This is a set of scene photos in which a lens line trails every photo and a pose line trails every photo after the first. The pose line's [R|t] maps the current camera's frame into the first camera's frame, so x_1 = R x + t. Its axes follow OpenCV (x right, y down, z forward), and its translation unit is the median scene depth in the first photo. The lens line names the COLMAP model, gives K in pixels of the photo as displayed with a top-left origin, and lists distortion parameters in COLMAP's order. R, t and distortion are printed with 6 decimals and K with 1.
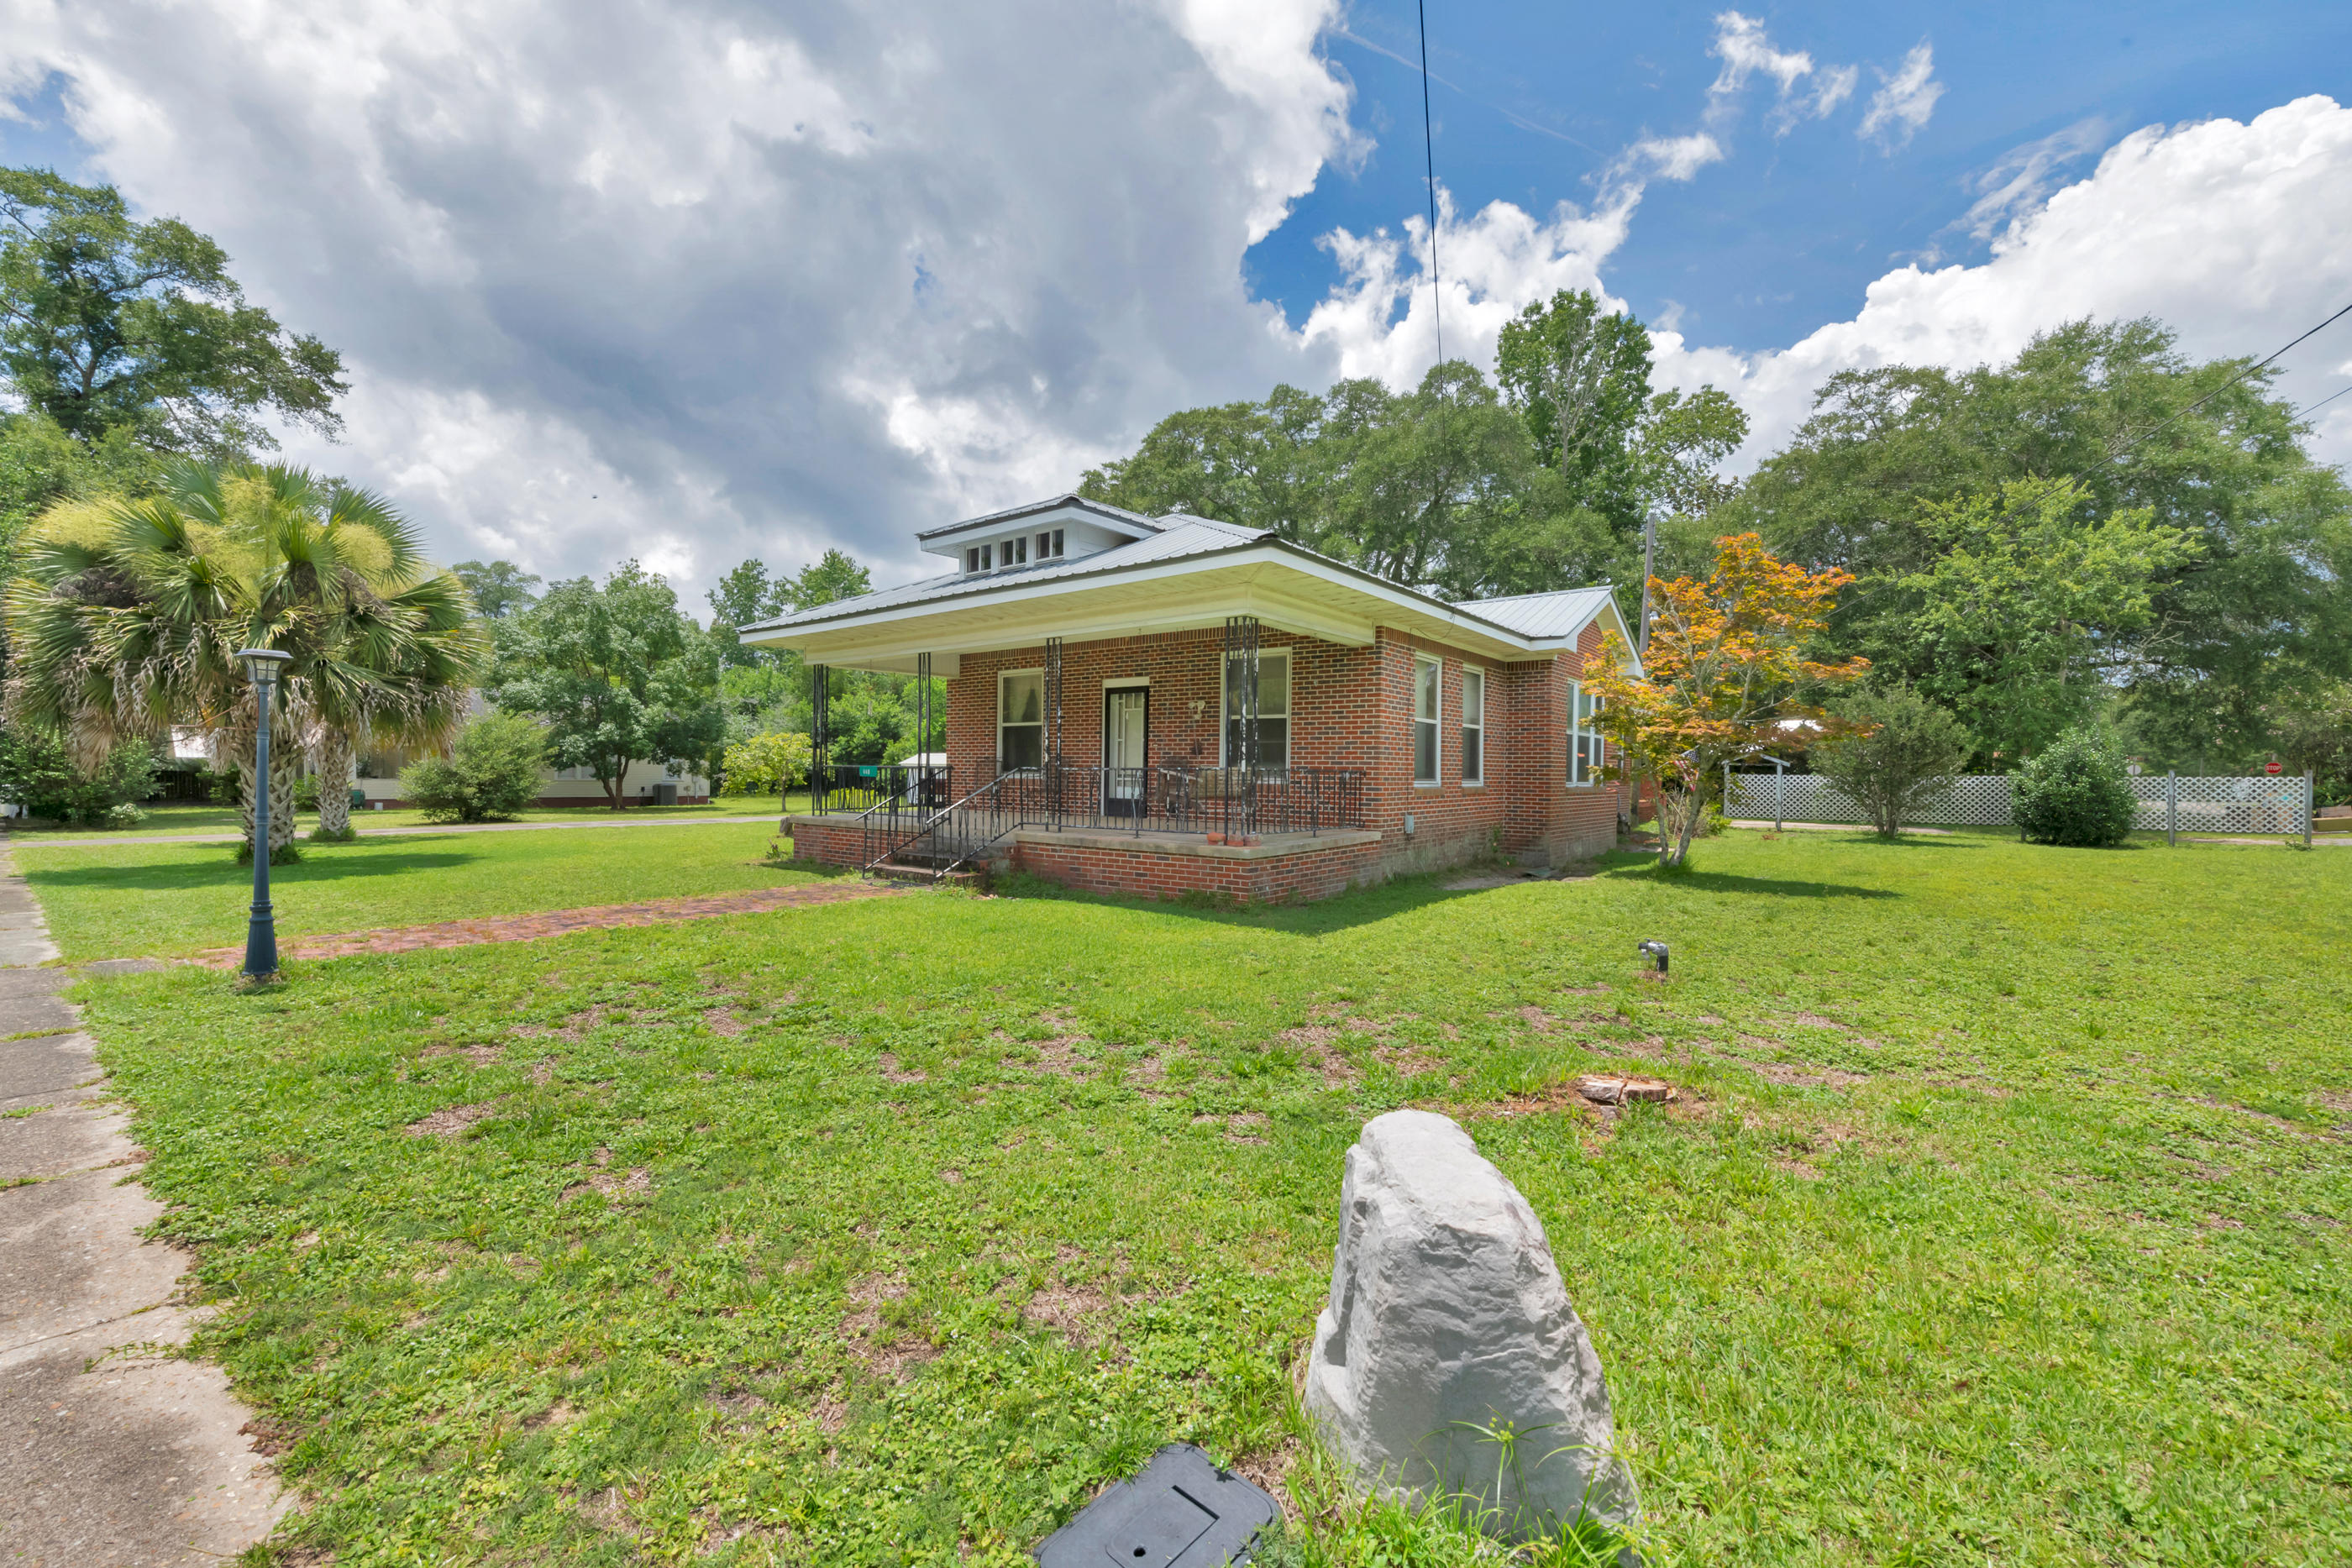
lens RADIAL K [[939.4, 0, 1183.0], [0, 939.4, 781.5], [0, 0, 1]] dist [-0.002435, -0.000331]
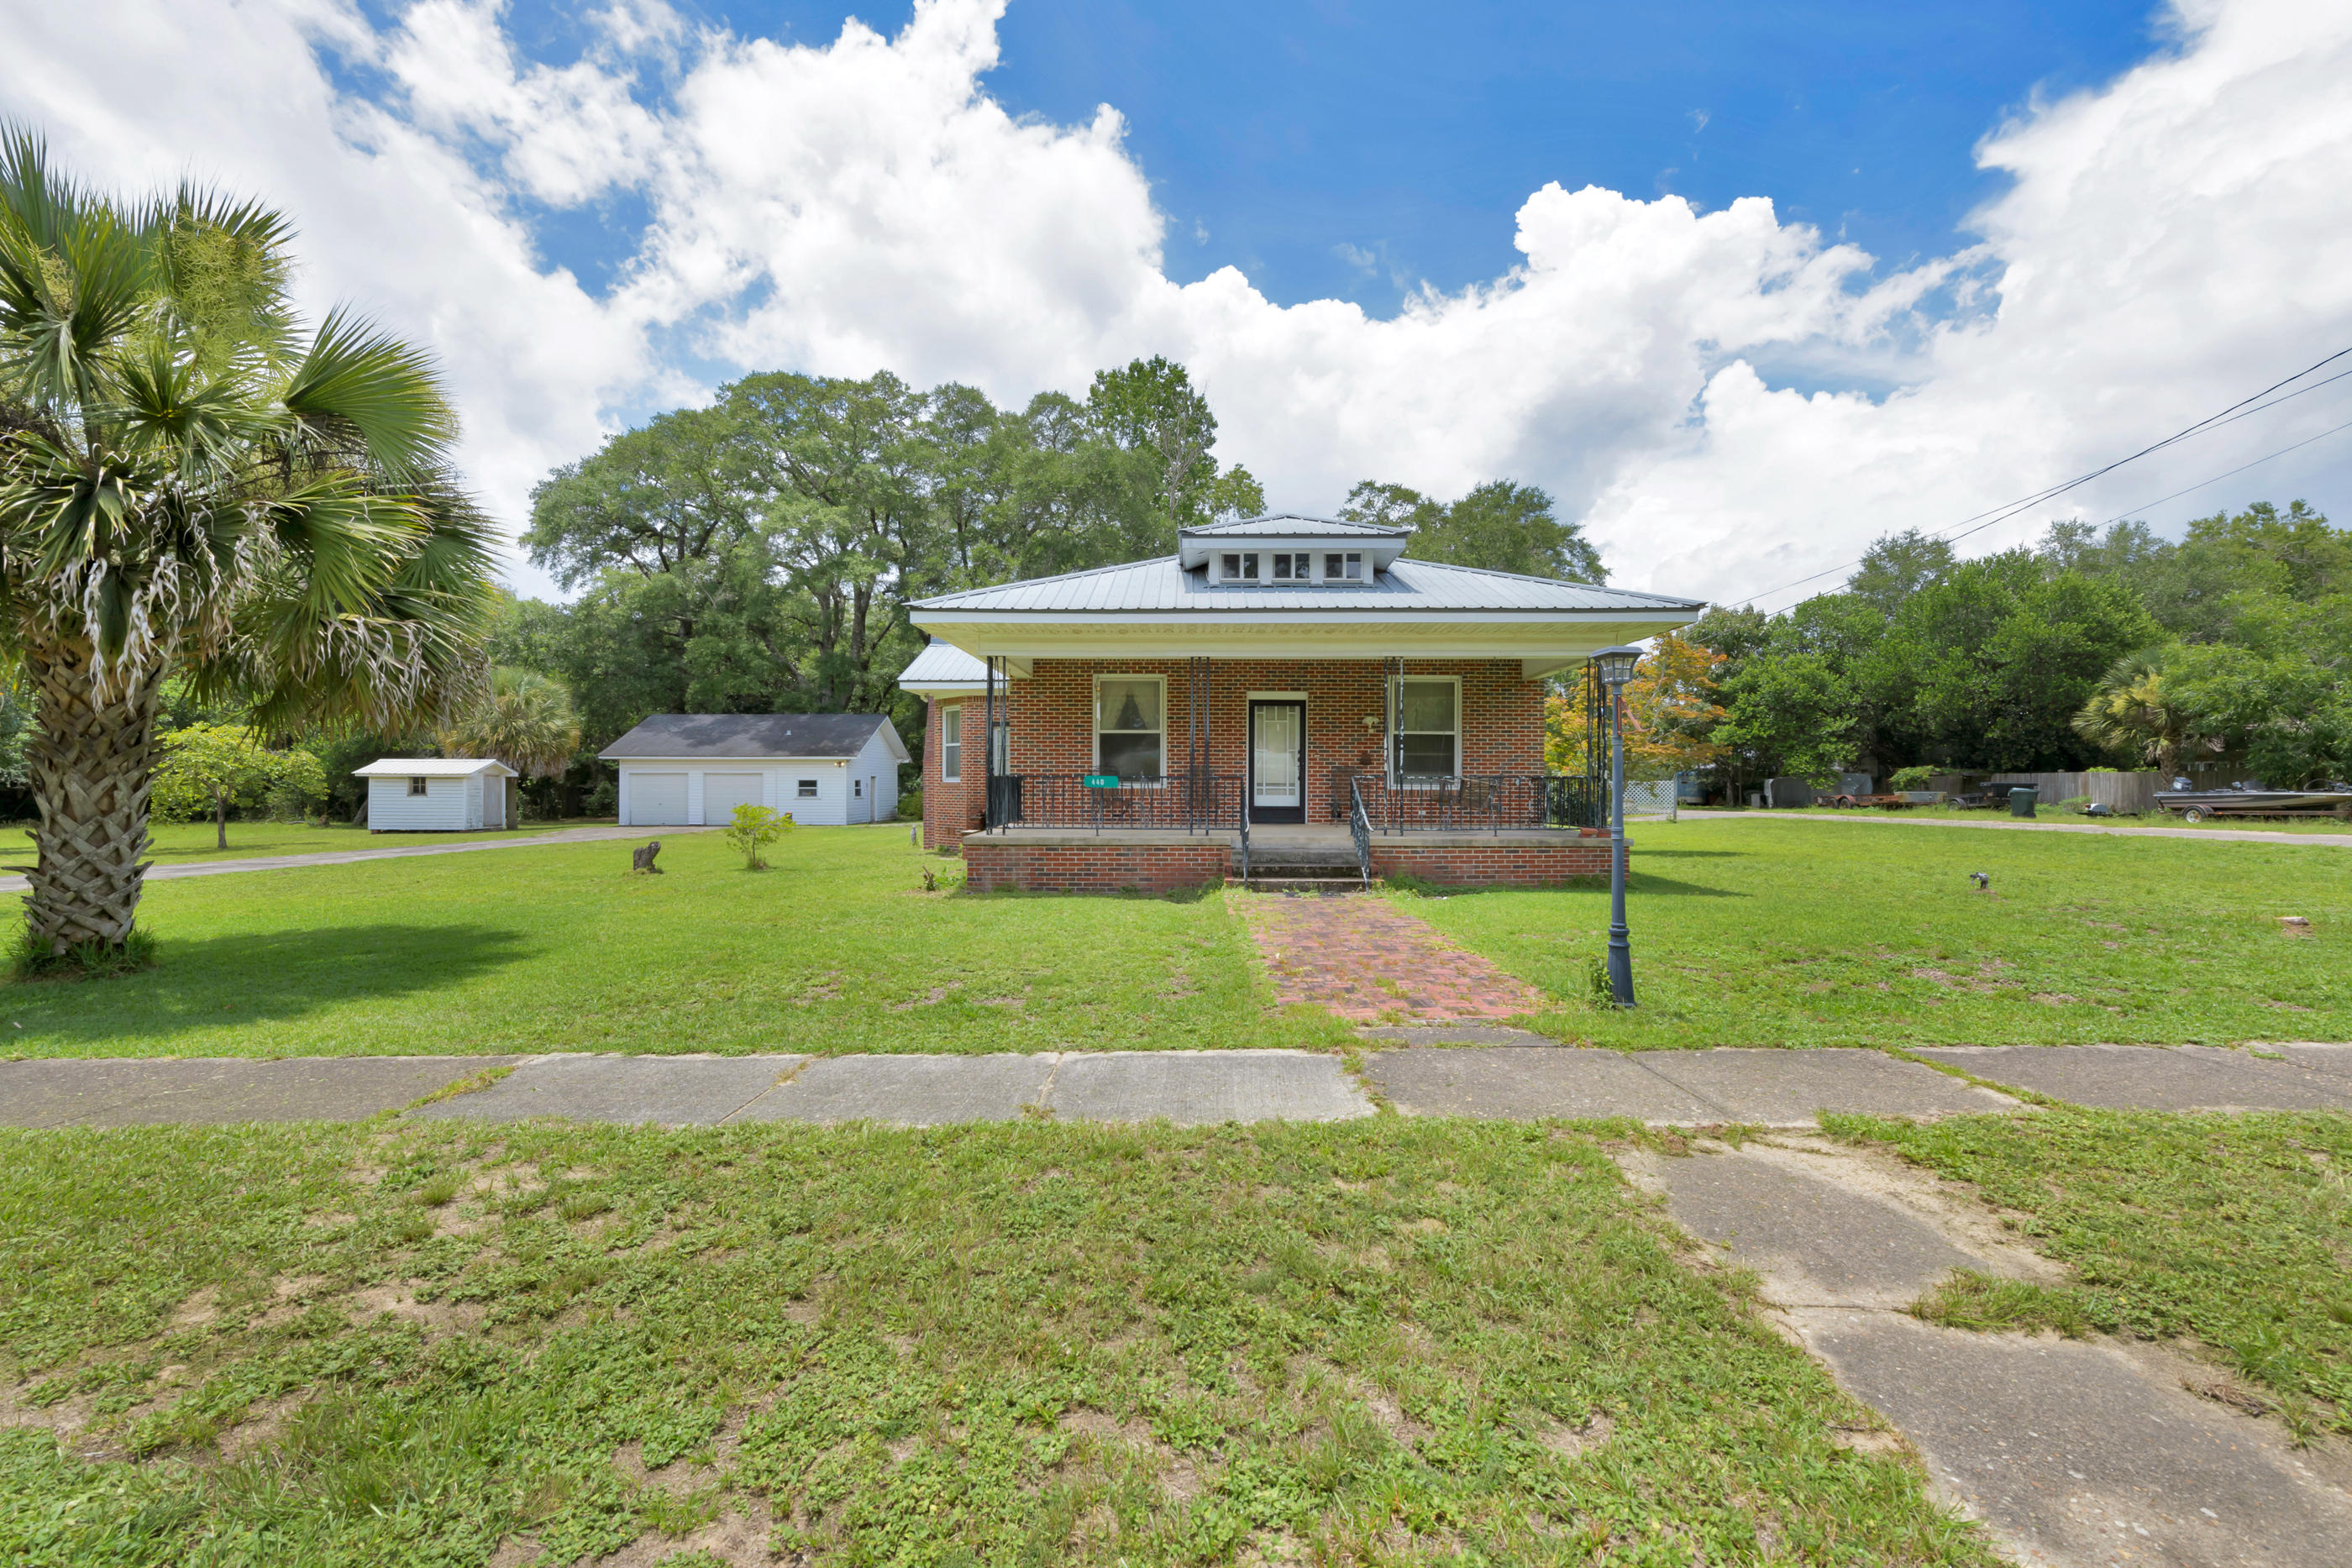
lens RADIAL K [[953.5, 0, 1175.7], [0, 953.5, 773.7], [0, 0, 1]] dist [-0.003357, -0.000163]
pose [[0.793383, -0.000055, 0.608723, -0.404308], [0.011772, 0.999814, -0.015253, -0.001691], [-0.608609, 0.019267, 0.793236, 0.114414]]
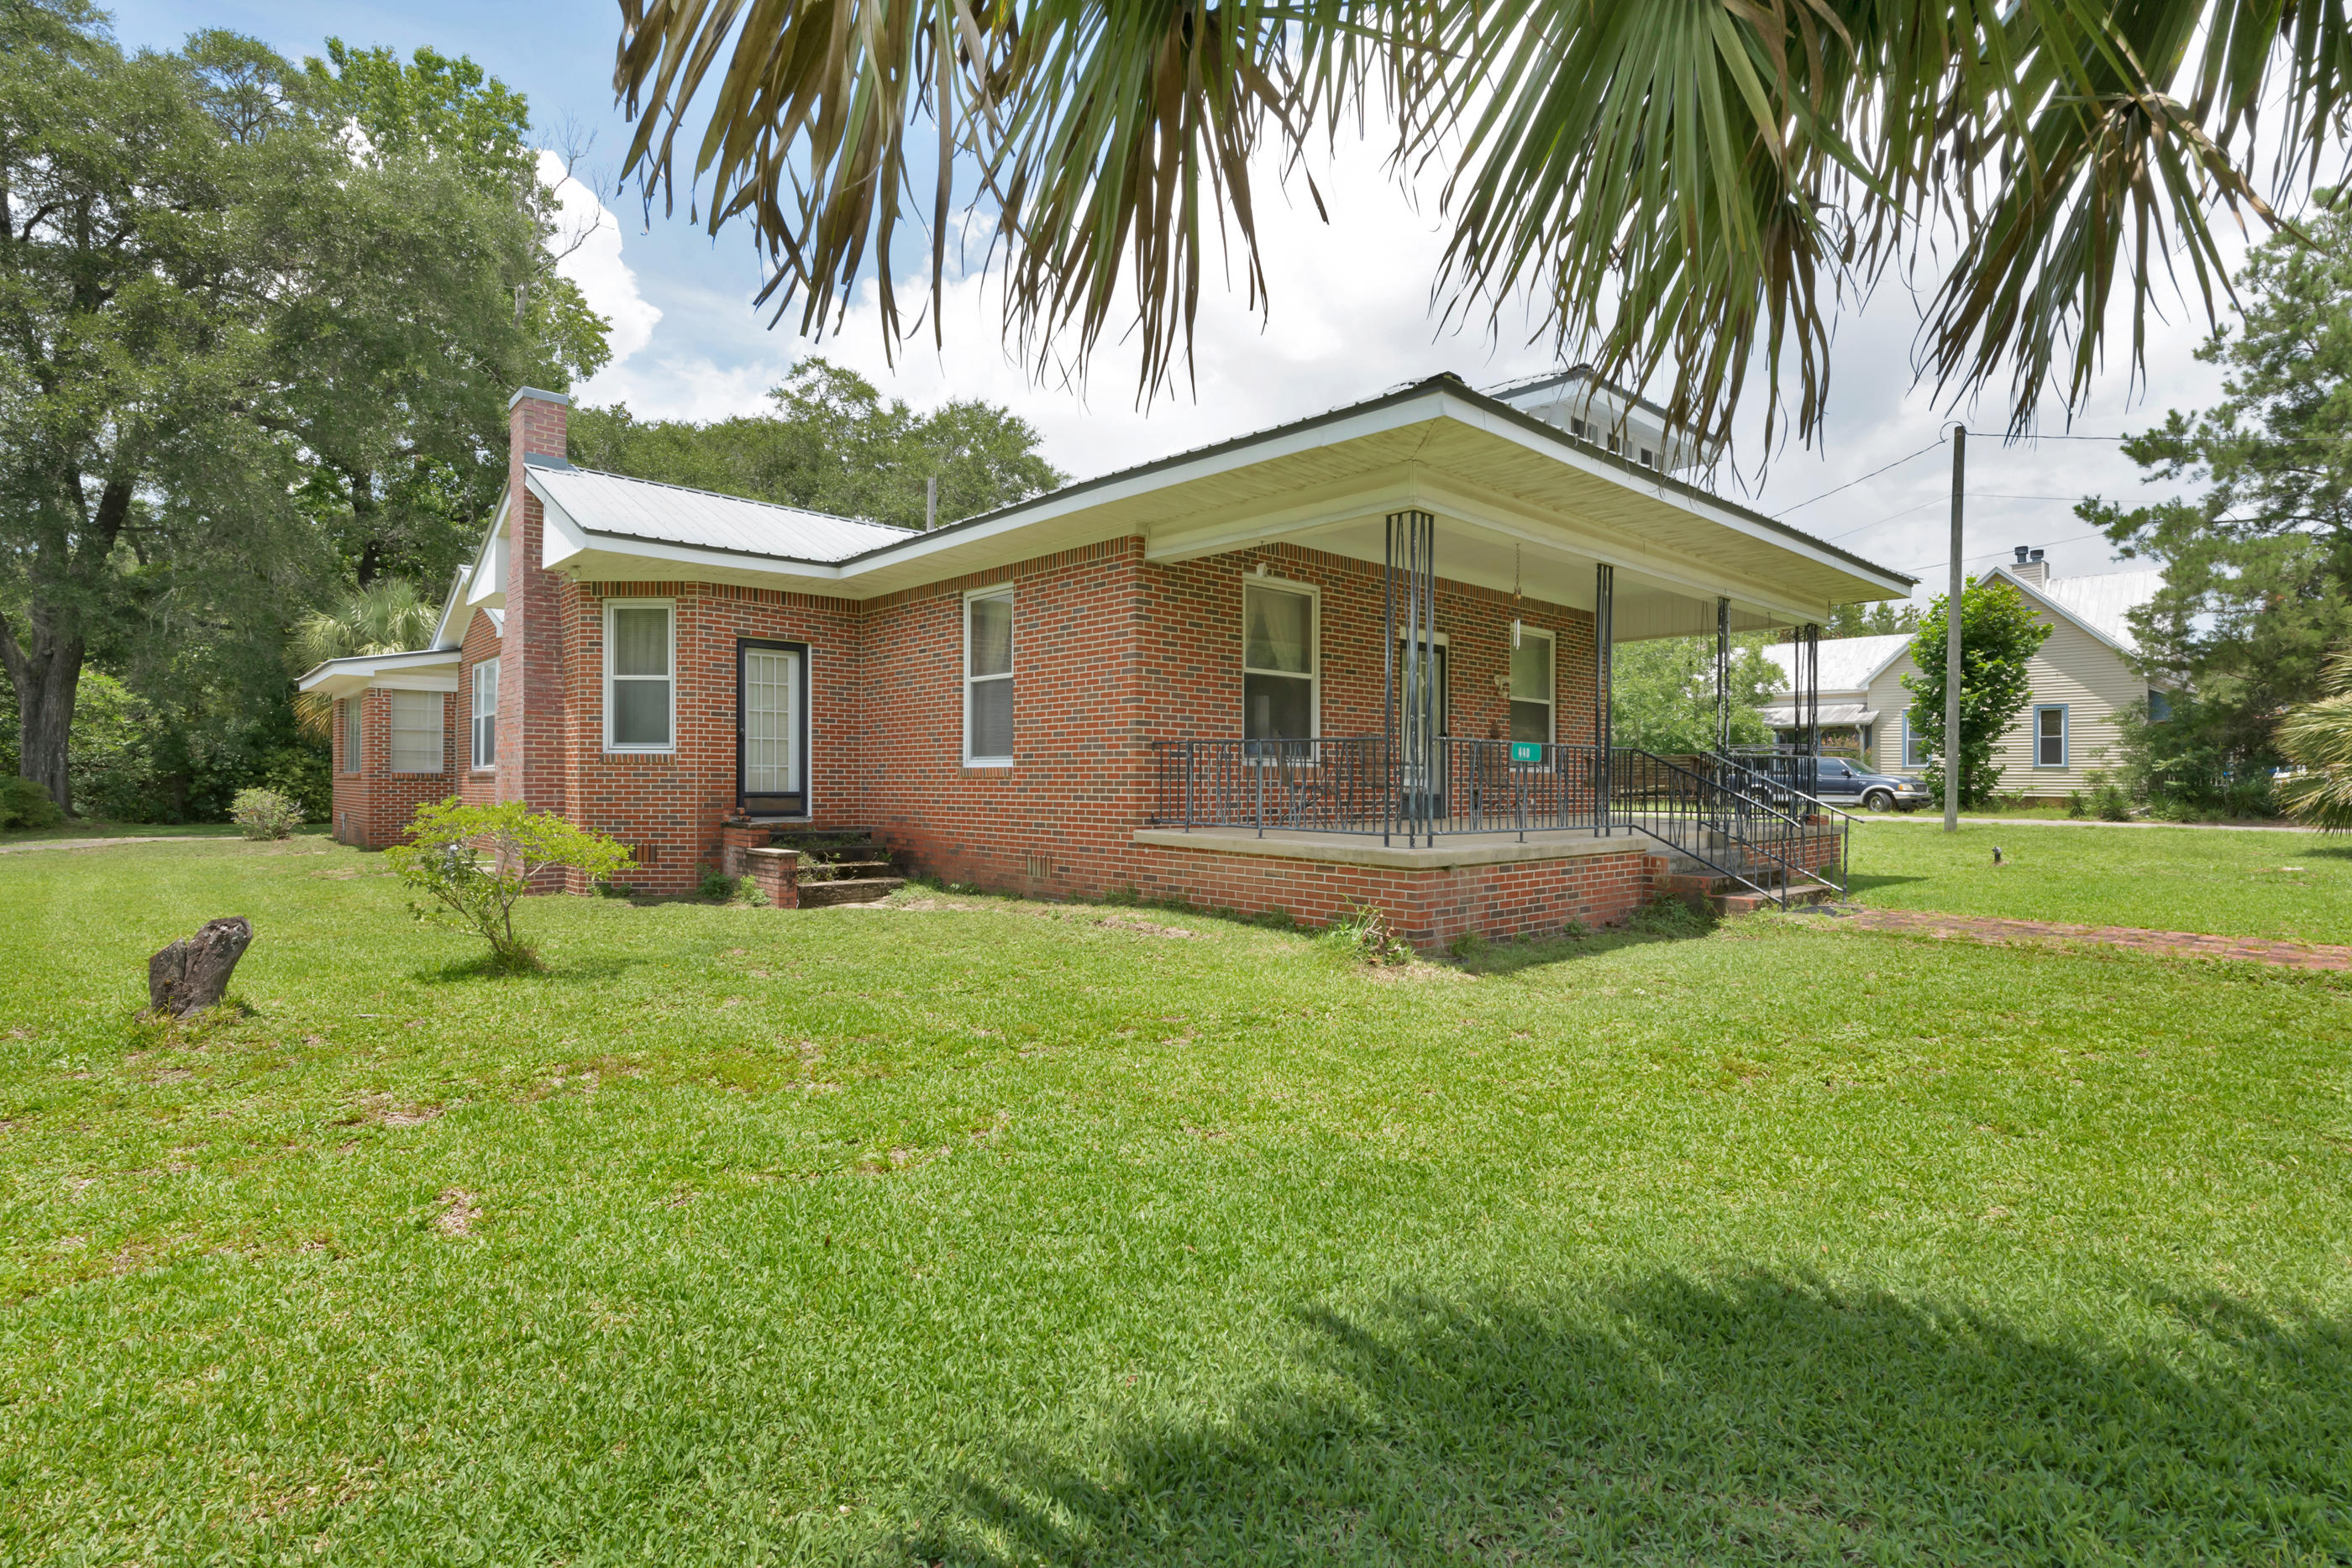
lens RADIAL K [[1140.8, 0, 1181.9], [0, 1140.8, 781.0], [0, 0, 1]] dist [-0.000393, -0.000267]
pose [[0.157927, -0.004193, 0.987442, -0.482063], [0.006524, 0.999974, 0.003202, 0.002775], [-0.987429, 0.005937, 0.157951, 0.525538]]
